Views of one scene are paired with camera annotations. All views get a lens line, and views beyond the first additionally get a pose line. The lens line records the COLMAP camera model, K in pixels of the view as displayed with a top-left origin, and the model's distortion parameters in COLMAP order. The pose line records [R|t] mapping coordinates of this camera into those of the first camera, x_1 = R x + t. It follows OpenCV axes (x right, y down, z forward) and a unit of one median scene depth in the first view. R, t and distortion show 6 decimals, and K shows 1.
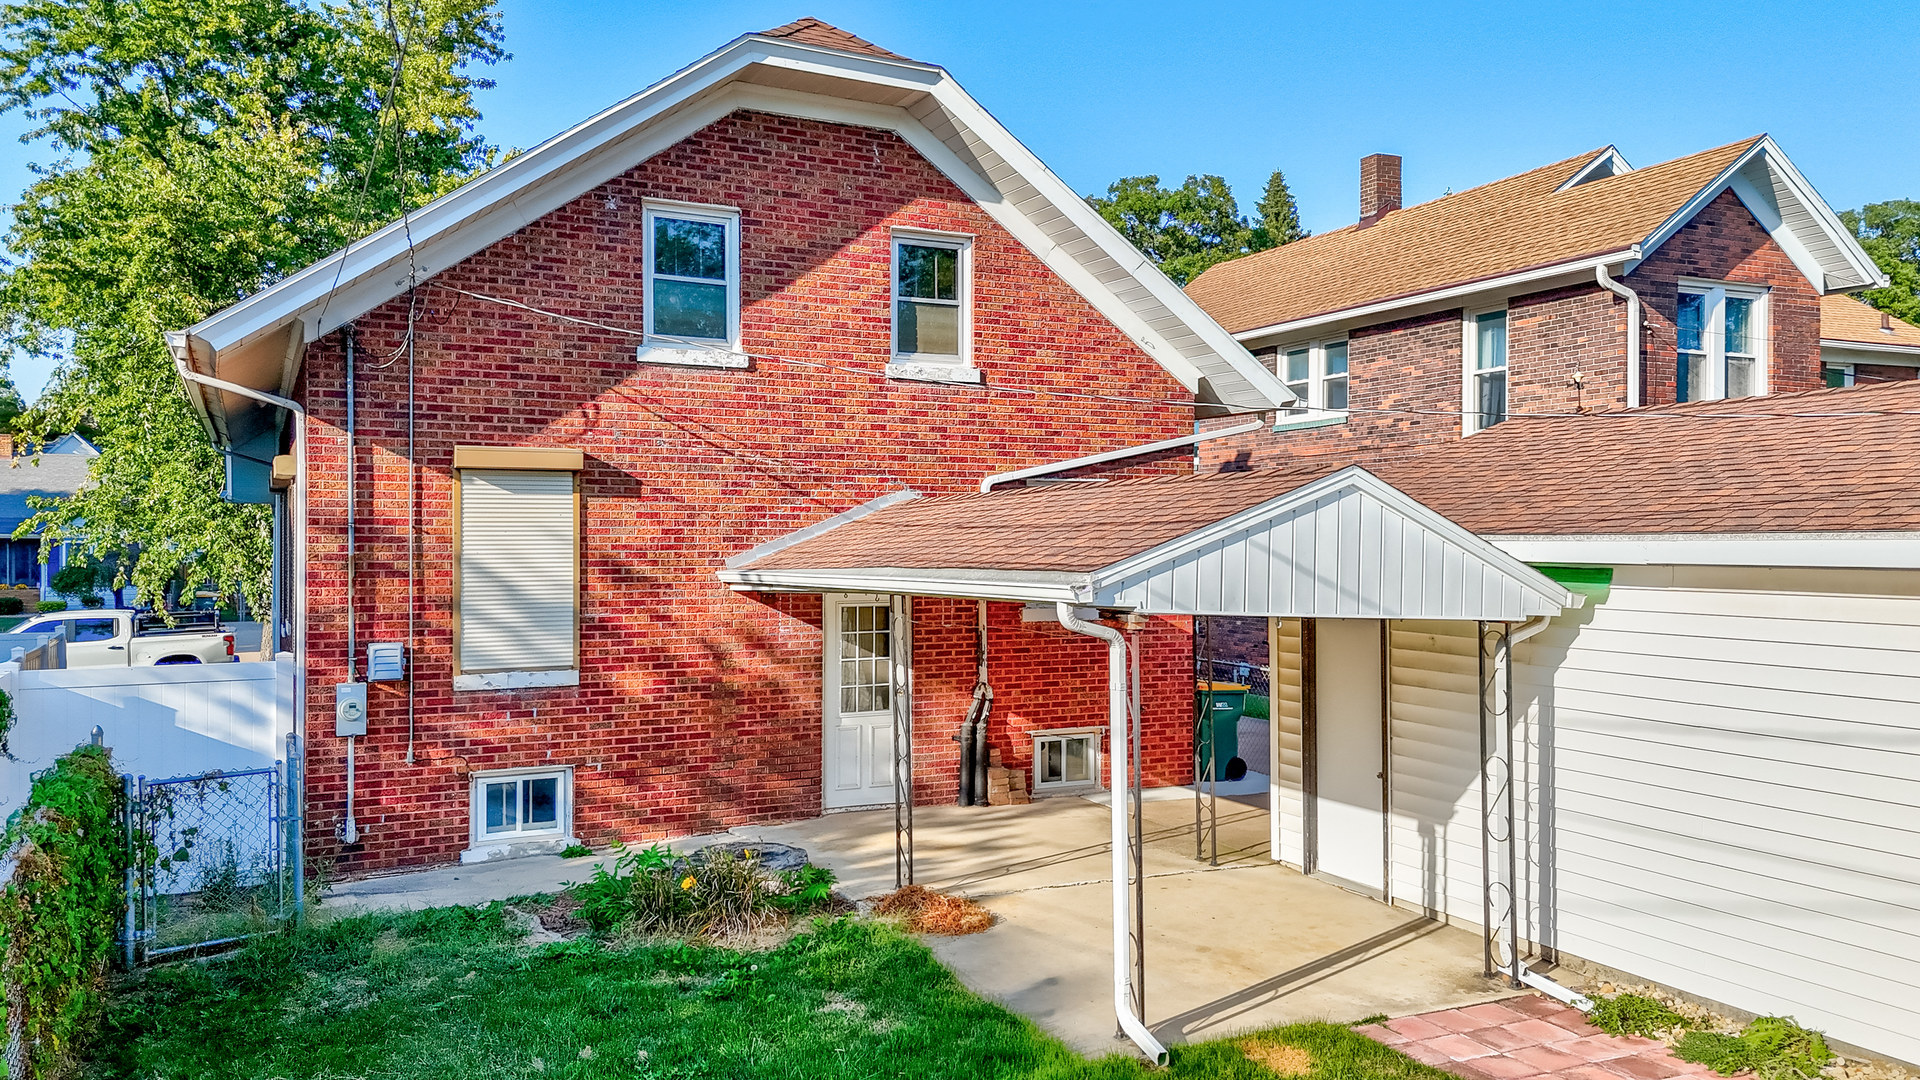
lens RADIAL K [[1402.7, 0, 967.9], [0, 1402.7, 544.1], [0, 0, 1]] dist [0.071886, -0.045392]
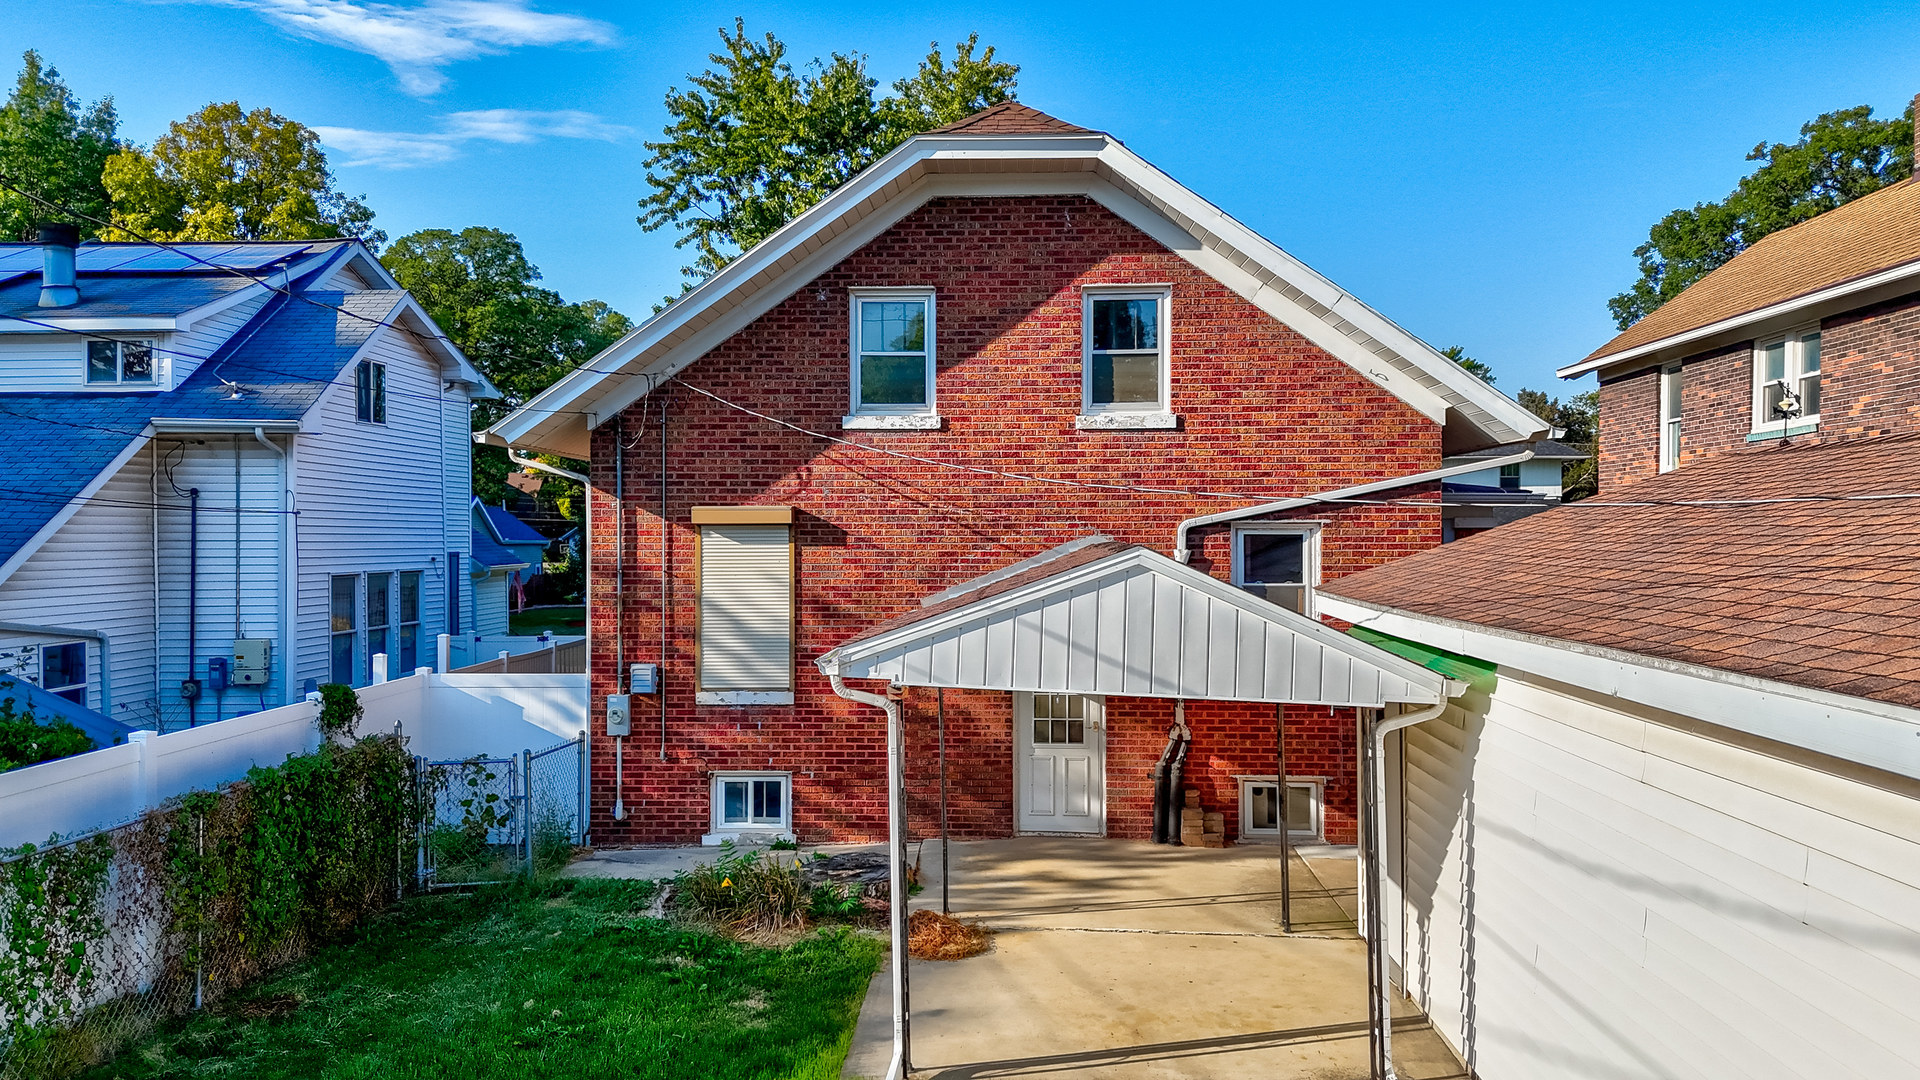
lens RADIAL K [[1402.7, 0, 948.4], [0, 1402.7, 535.8], [0, 0, 1]] dist [0.071886, -0.045392]
pose [[0.870821, -0.000813, -0.491600, 0.392906], [-0.000724, 0.999995, -0.002936, -0.036381], [0.491600, 0.002912, 0.870816, 0.034422]]
